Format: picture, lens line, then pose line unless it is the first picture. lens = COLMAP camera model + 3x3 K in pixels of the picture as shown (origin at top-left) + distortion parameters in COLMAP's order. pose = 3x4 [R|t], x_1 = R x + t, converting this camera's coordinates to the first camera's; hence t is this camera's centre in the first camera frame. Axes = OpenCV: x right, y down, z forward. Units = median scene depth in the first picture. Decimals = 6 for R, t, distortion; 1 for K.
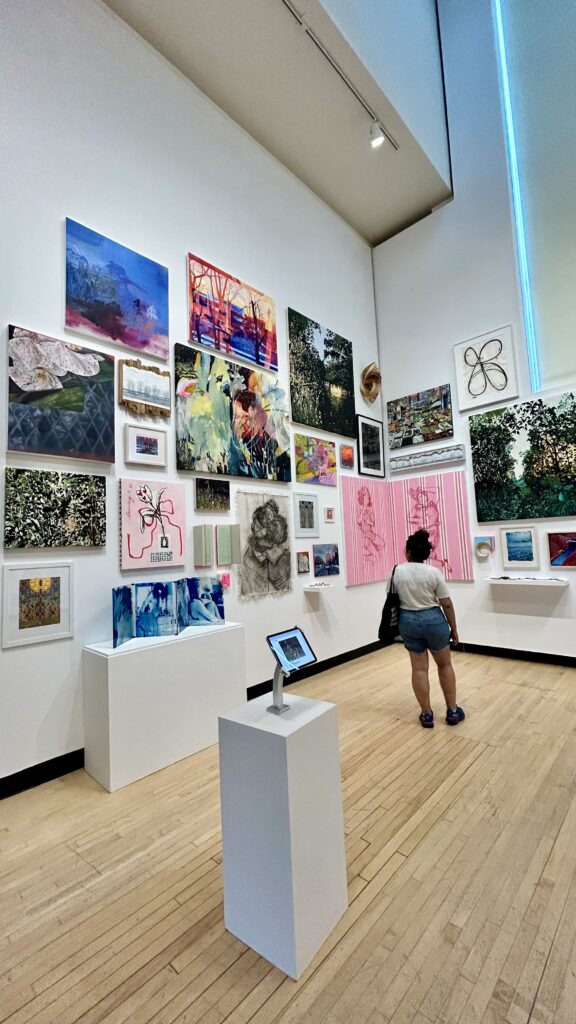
lens RADIAL K [[406.5, 0, 288.0], [0, 406.5, 512.0], [0, 0, 1]] dist [0.000441, -0.000049]
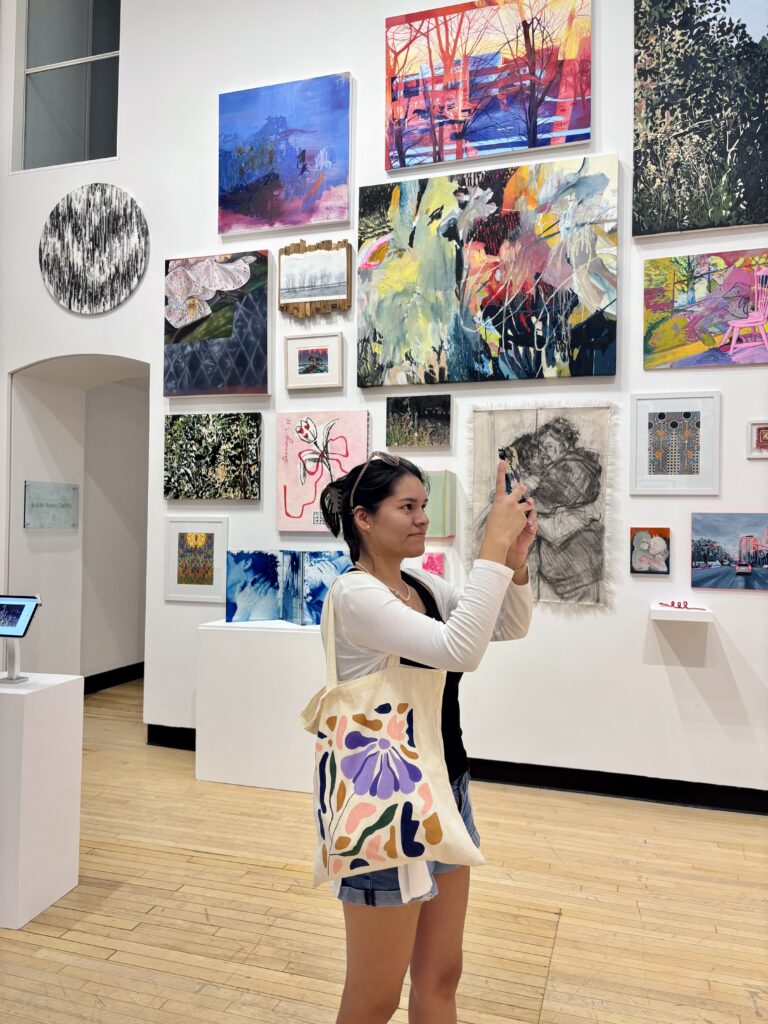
lens RADIAL K [[767.3, 0, 384.0], [0, 767.3, 512.0], [0, 0, 1]] dist [0.053825, -0.066061]
pose [[0.450997, 0.035714, -0.891811, 0.887434], [0.042630, 0.997197, 0.061493, 0.021645], [0.891507, -0.065751, 0.448210, 0.477217]]
